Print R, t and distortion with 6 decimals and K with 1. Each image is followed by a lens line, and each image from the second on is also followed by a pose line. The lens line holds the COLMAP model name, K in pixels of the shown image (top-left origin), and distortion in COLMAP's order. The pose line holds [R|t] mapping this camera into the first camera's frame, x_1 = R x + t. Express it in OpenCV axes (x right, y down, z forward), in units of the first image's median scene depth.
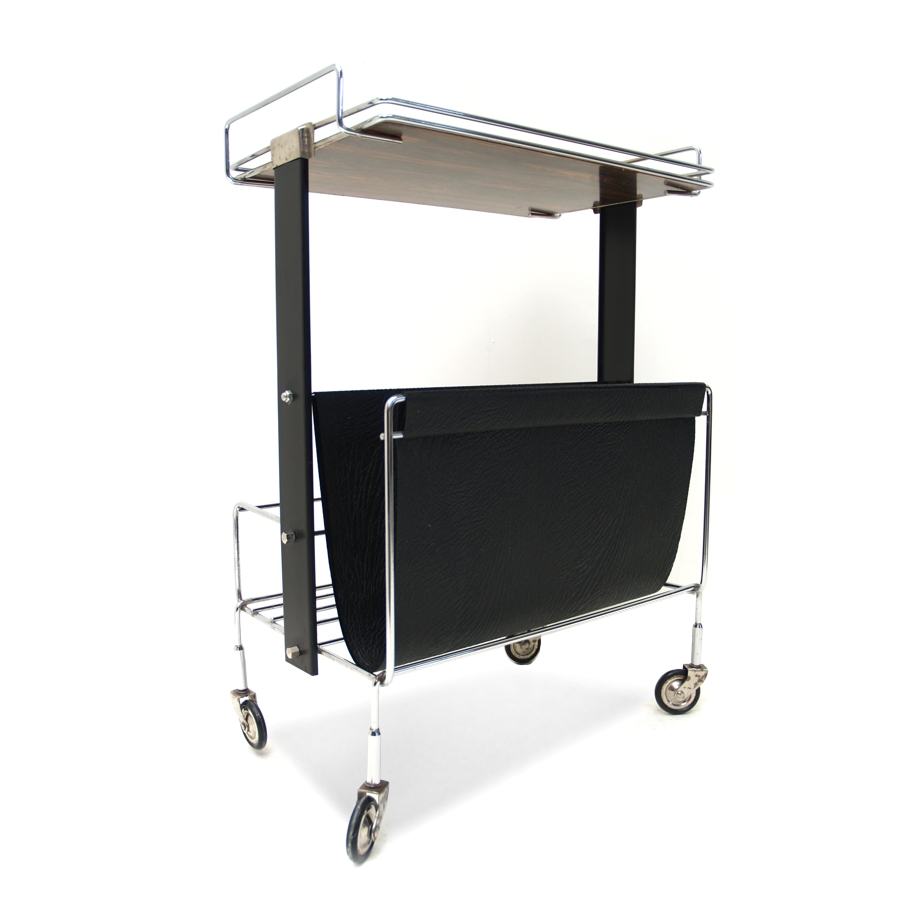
lens RADIAL K [[856.3, 0, 450.0], [0, 856.3, 450.0], [0, 0, 1]] dist [-0.119568, 0.001833]
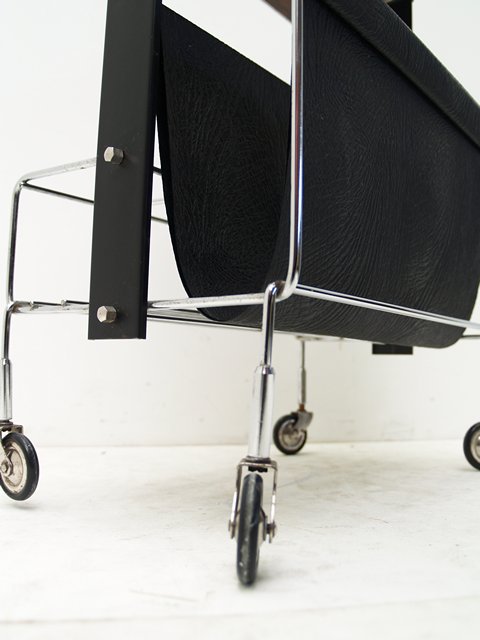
lens RADIAL K [[630.3, 0, 240.0], [0, 630.3, 320.0], [0, 0, 1]] dist [-0.130686, -0.000019]
pose [[0.972716, 0.046858, 0.227218, -0.174915], [-0.003700, 0.982399, -0.186757, 0.304618], [-0.231969, 0.180821, 0.955769, 0.416842]]
